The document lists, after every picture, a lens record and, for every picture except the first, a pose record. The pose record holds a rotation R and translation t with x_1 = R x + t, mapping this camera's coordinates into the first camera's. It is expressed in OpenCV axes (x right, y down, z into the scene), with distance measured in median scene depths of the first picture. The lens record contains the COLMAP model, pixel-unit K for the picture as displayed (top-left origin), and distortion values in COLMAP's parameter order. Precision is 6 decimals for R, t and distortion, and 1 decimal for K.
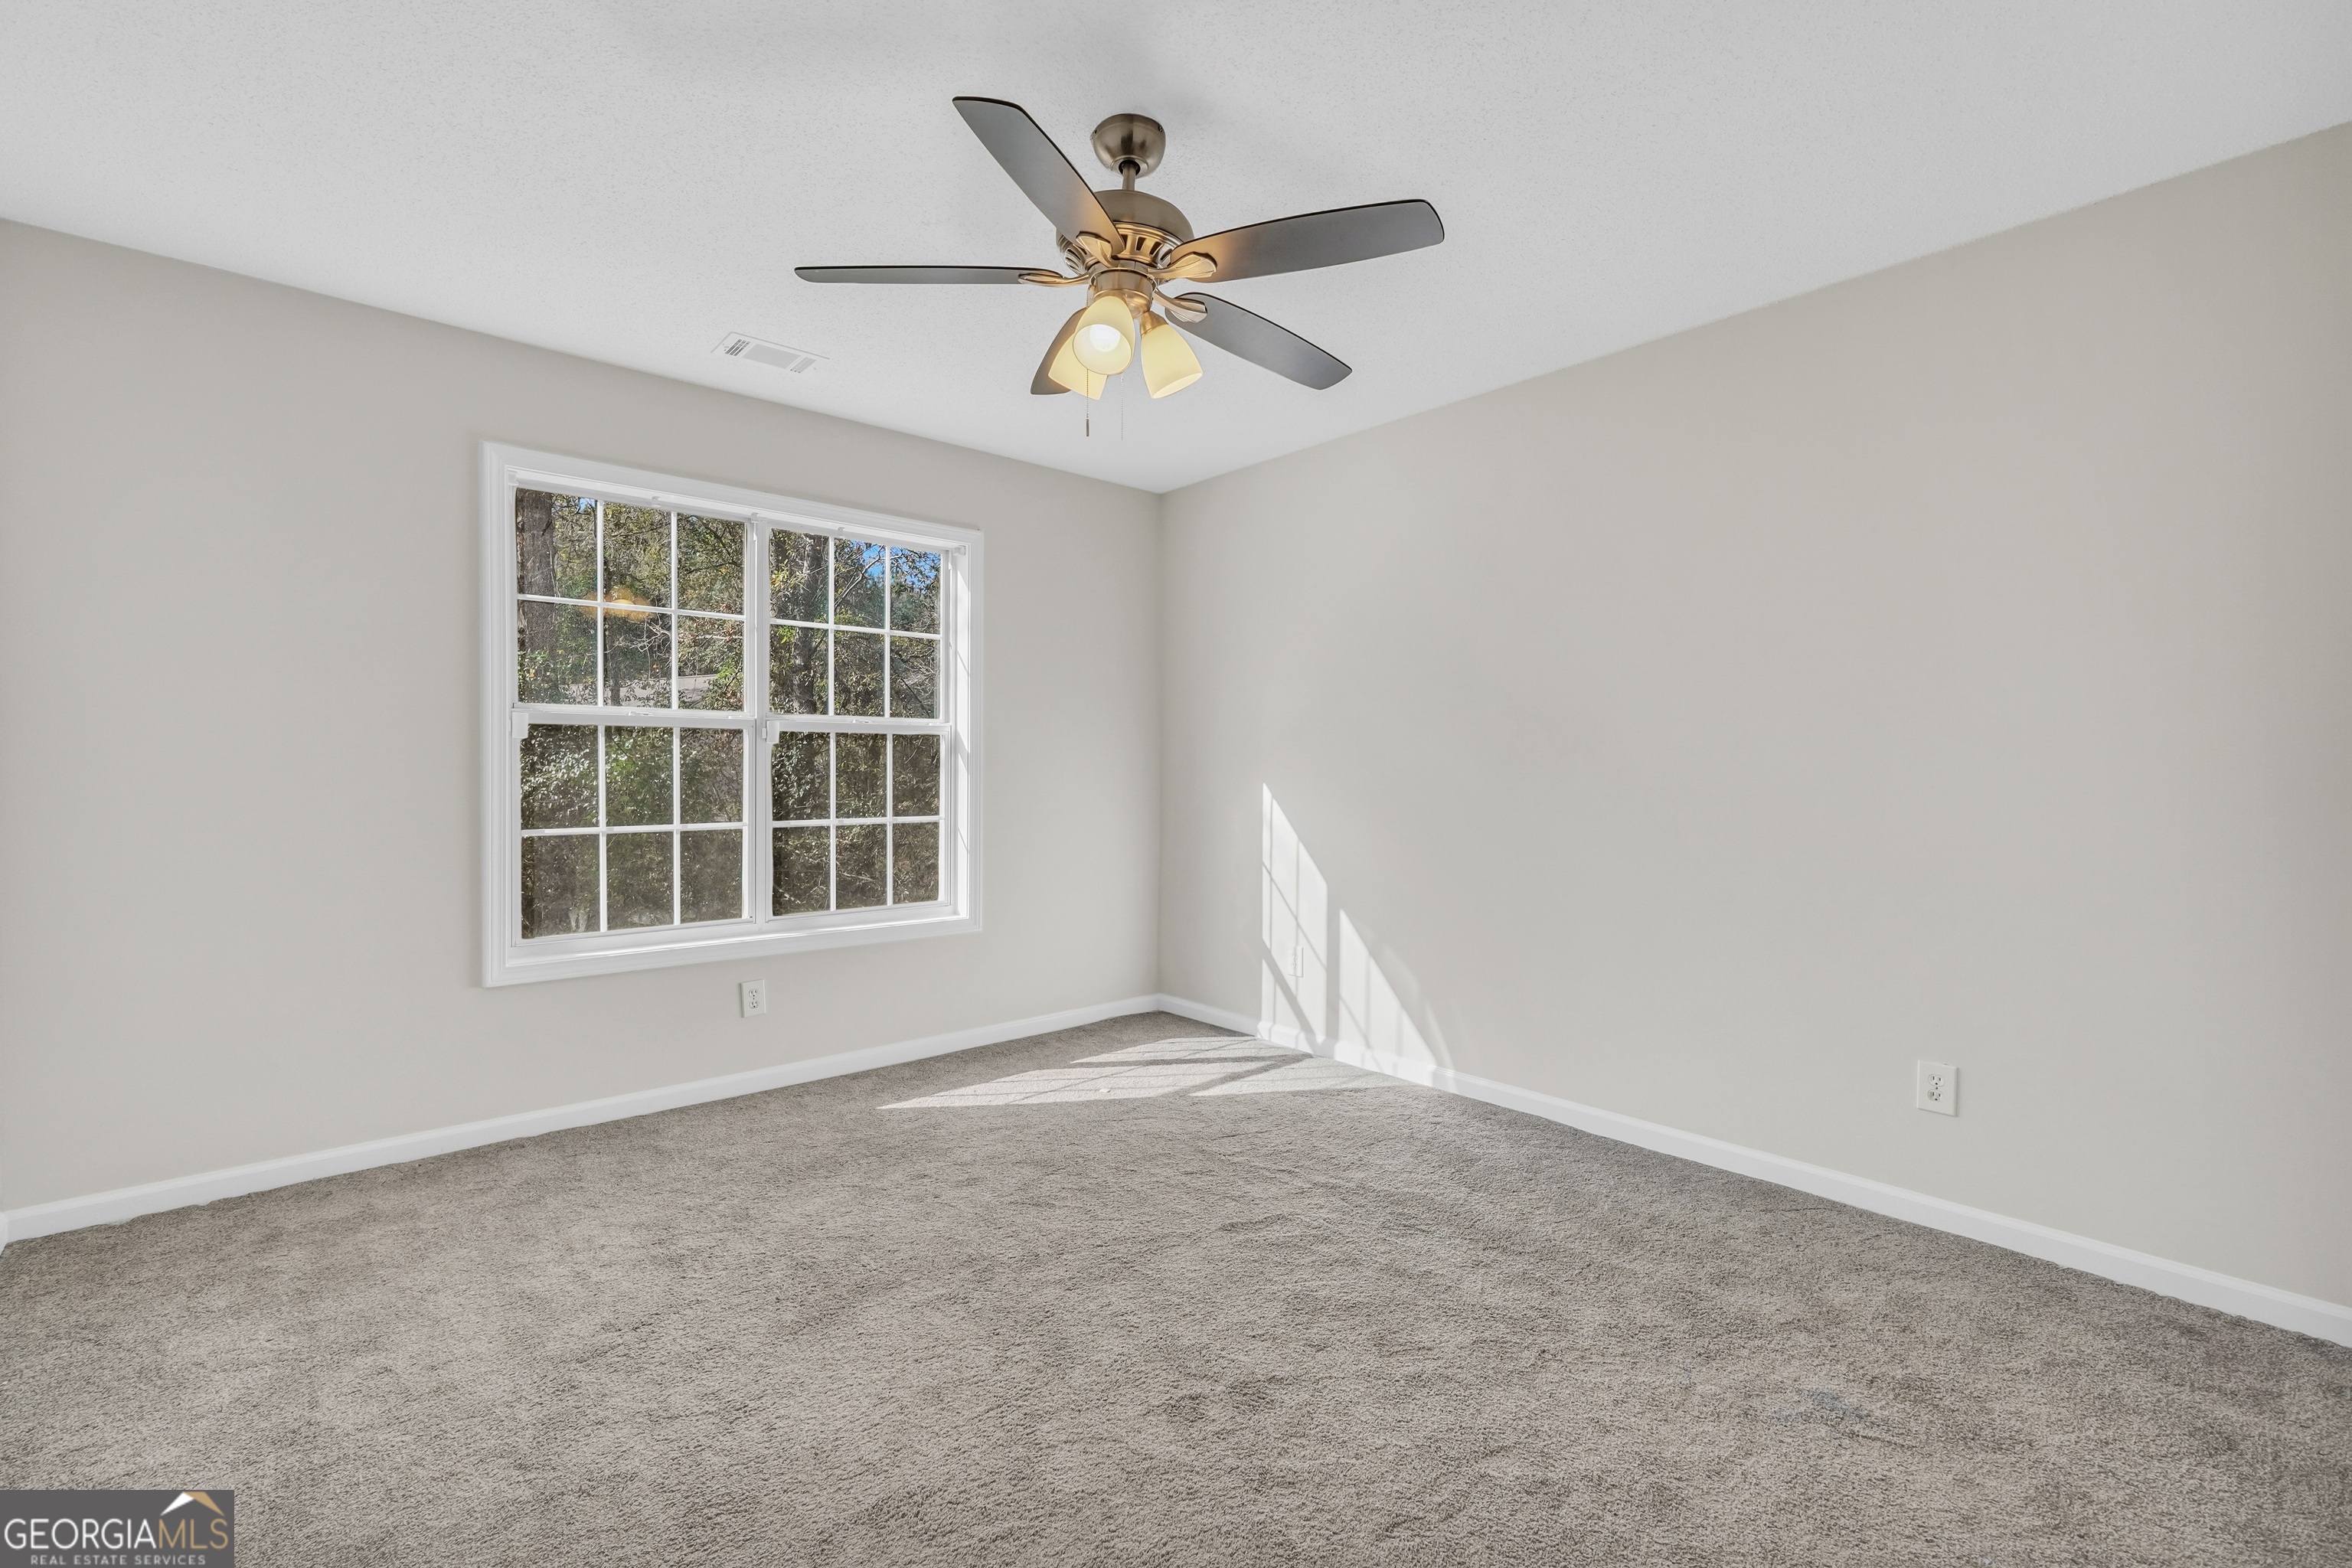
lens RADIAL K [[1027.5, 0, 1170.9], [0, 1027.5, 802.8], [0, 0, 1]] dist [-0.018399, 0.008888]
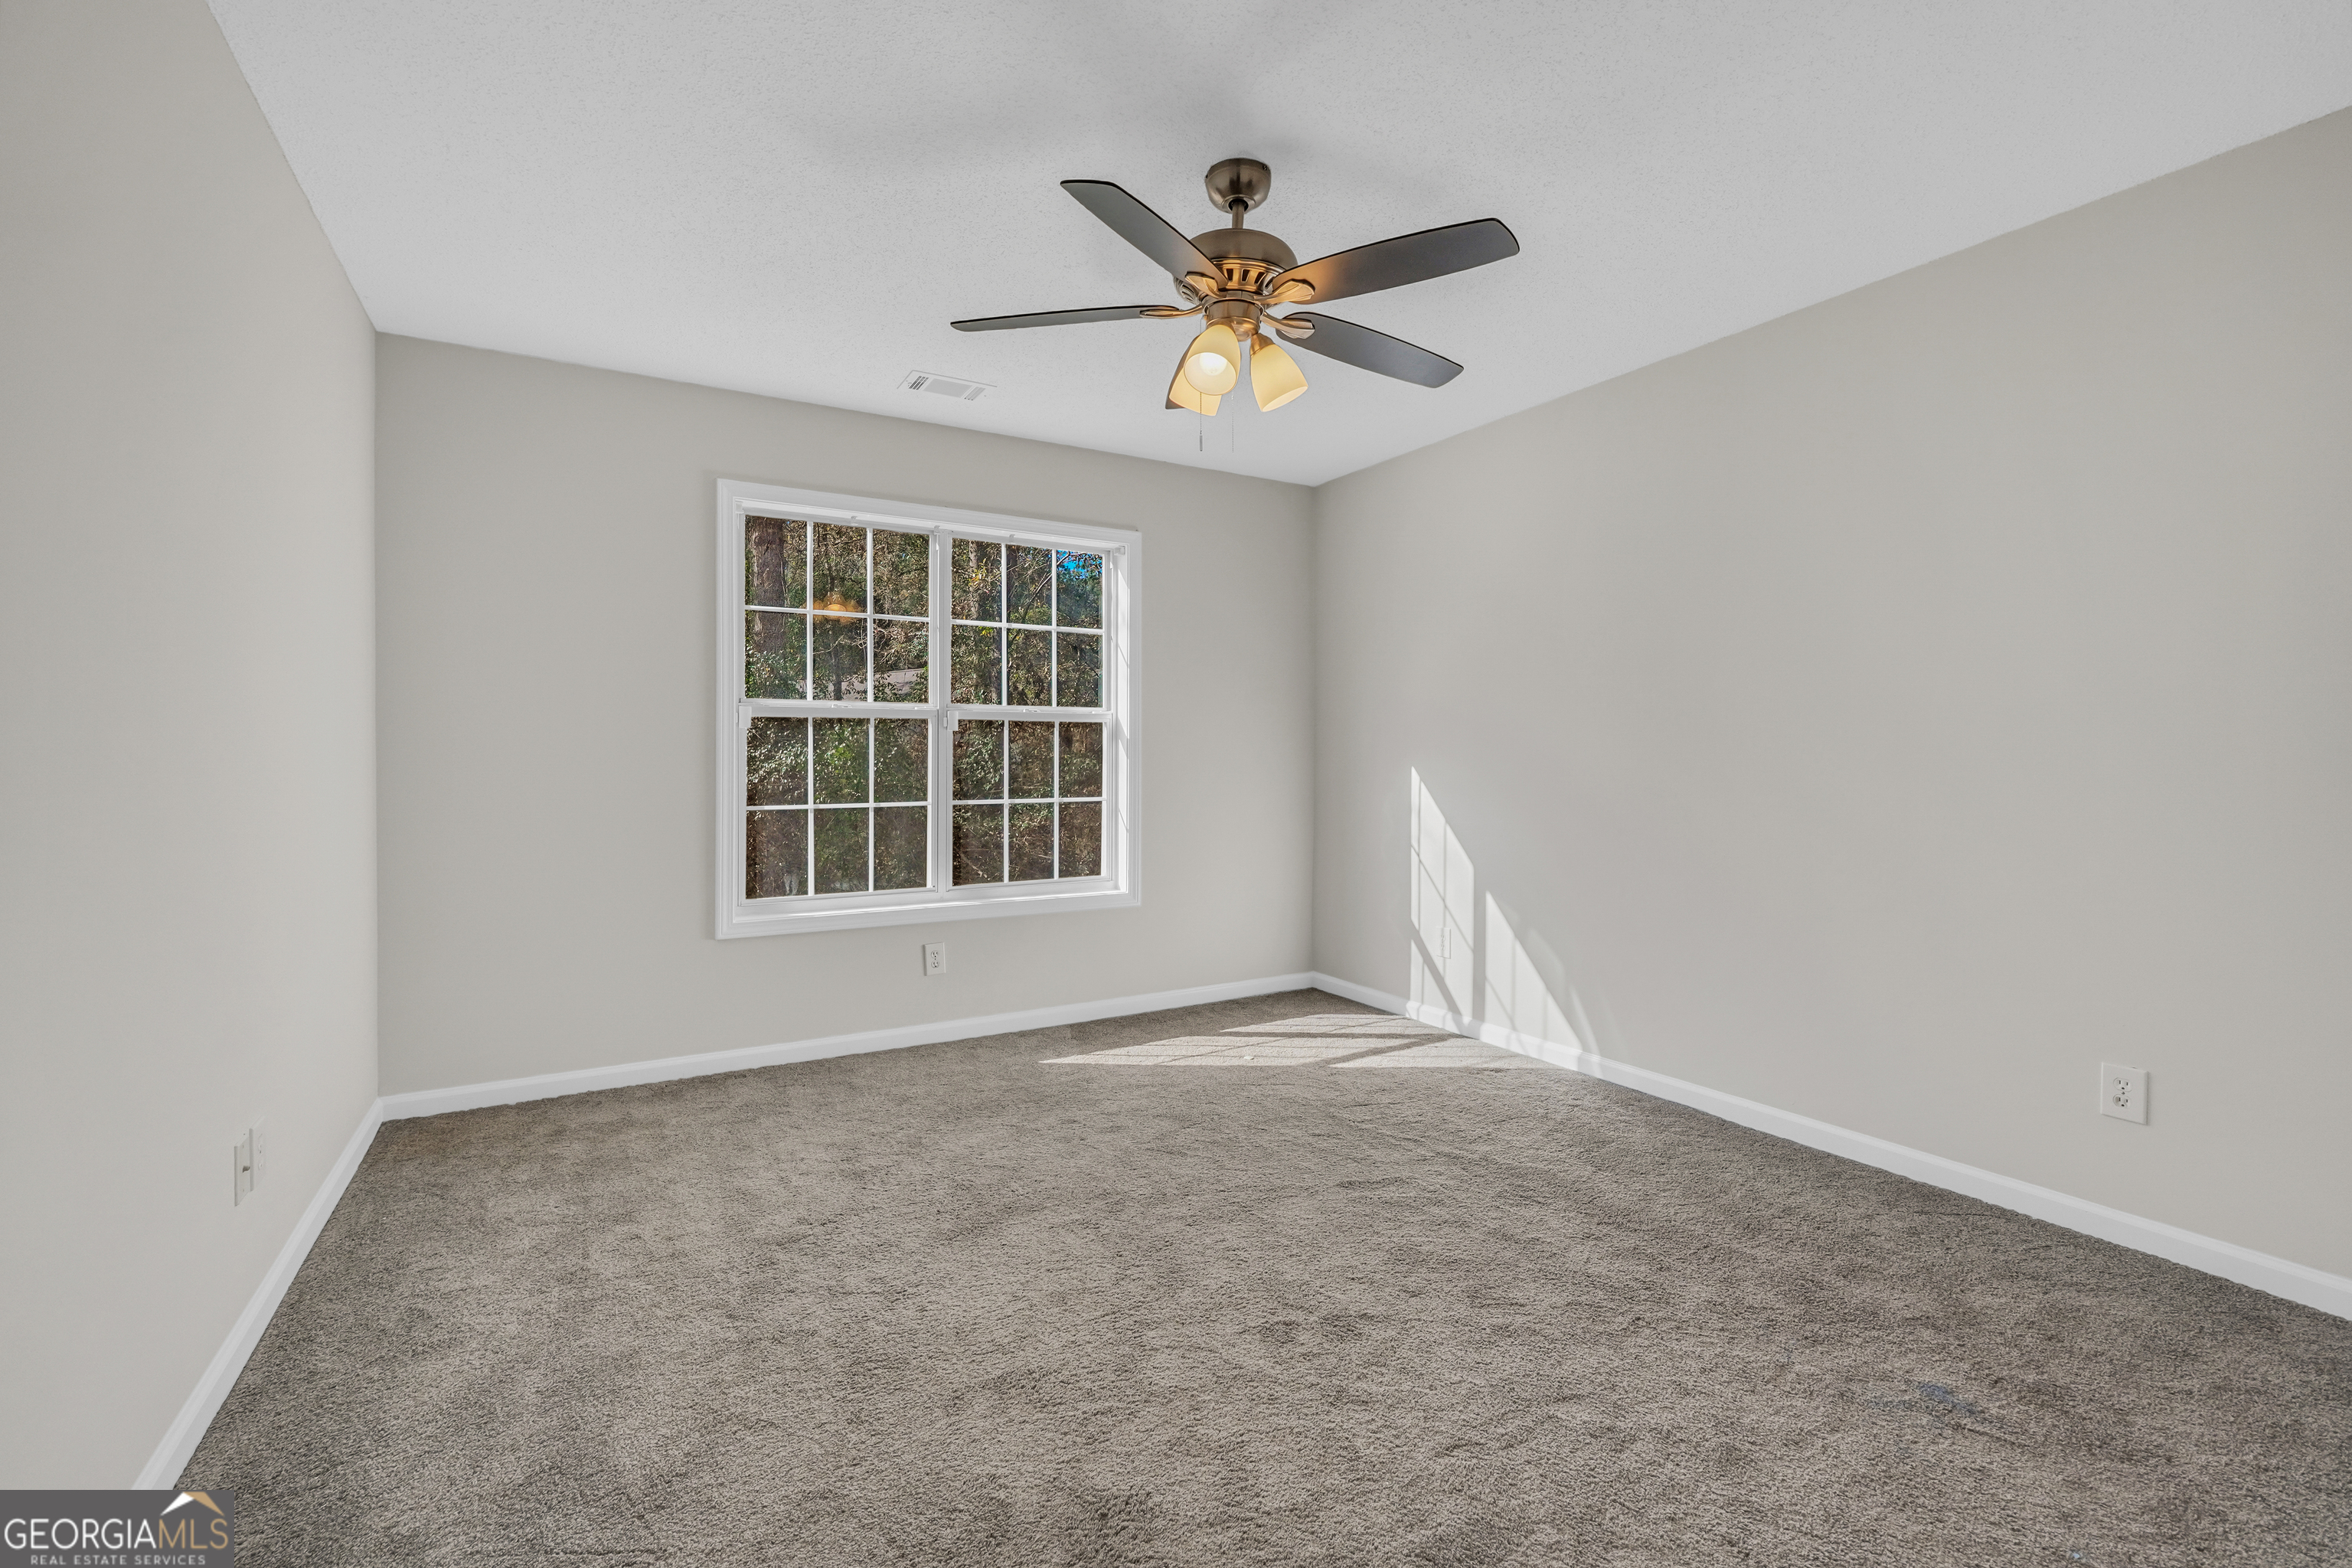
lens RADIAL K [[1031.5, 0, 1165.4], [0, 1031.5, 787.4], [0, 0, 1]] dist [-0.018620, 0.009249]
pose [[0.981365, 0.002213, -0.192138, 0.074730], [-0.002602, 0.999995, -0.001772, 0.006218], [0.192133, 0.002239, 0.981366, -0.077656]]
